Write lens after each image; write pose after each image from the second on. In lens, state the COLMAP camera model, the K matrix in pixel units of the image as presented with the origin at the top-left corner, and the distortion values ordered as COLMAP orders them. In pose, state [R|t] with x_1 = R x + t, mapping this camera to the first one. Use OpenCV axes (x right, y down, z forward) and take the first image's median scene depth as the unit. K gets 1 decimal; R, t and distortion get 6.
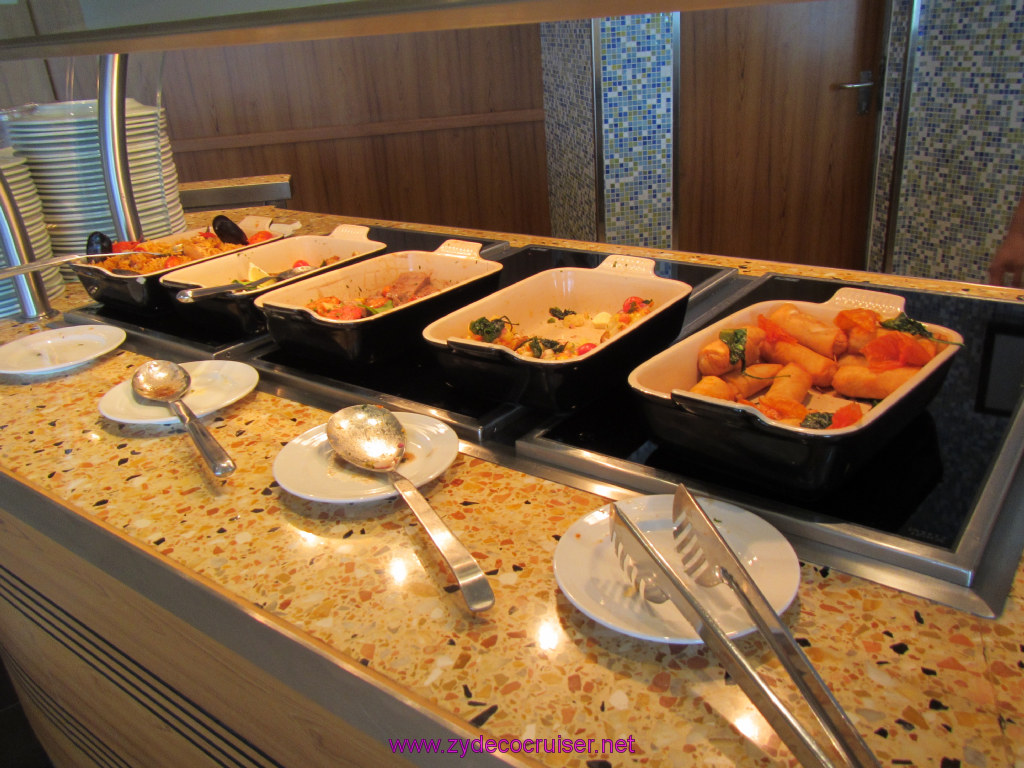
lens RADIAL K [[845.3, 0, 510.4], [0, 845.3, 389.8], [0, 0, 1]] dist [-0.037308, -0.004749]
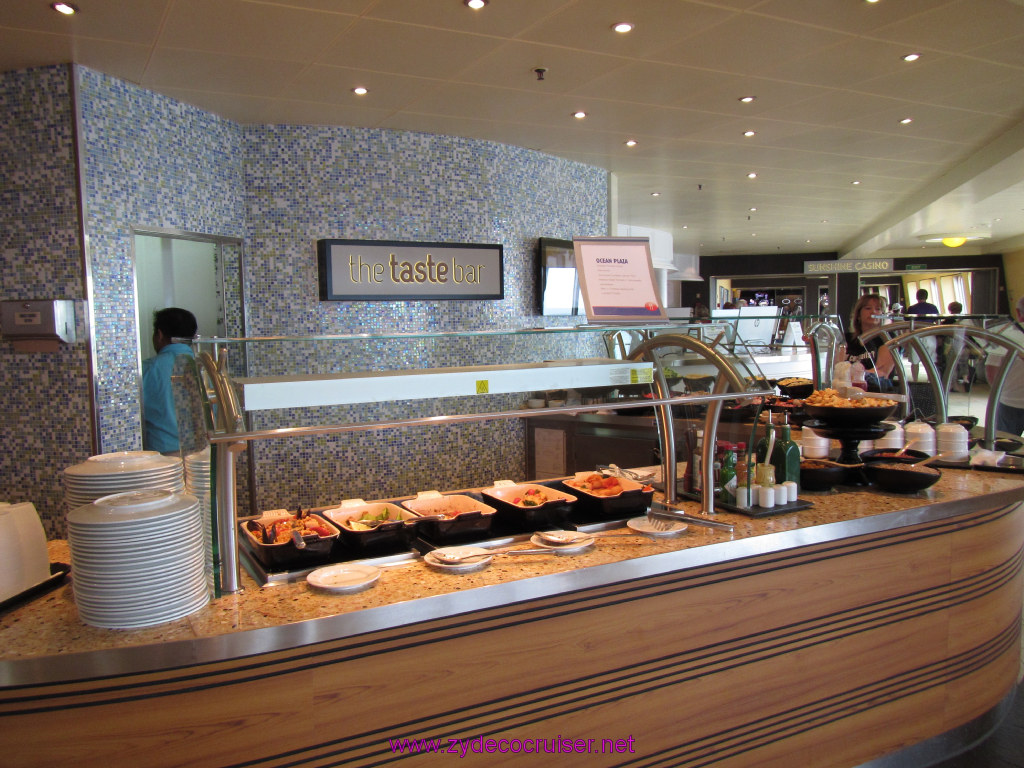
lens RADIAL K [[845.3, 0, 510.4], [0, 845.3, 389.8], [0, 0, 1]] dist [-0.037308, -0.004749]
pose [[0.415531, -0.017079, 0.909419, -0.782955], [0.353864, 0.924094, -0.144332, -0.012232], [-0.837923, 0.381785, 0.390033, -0.049981]]
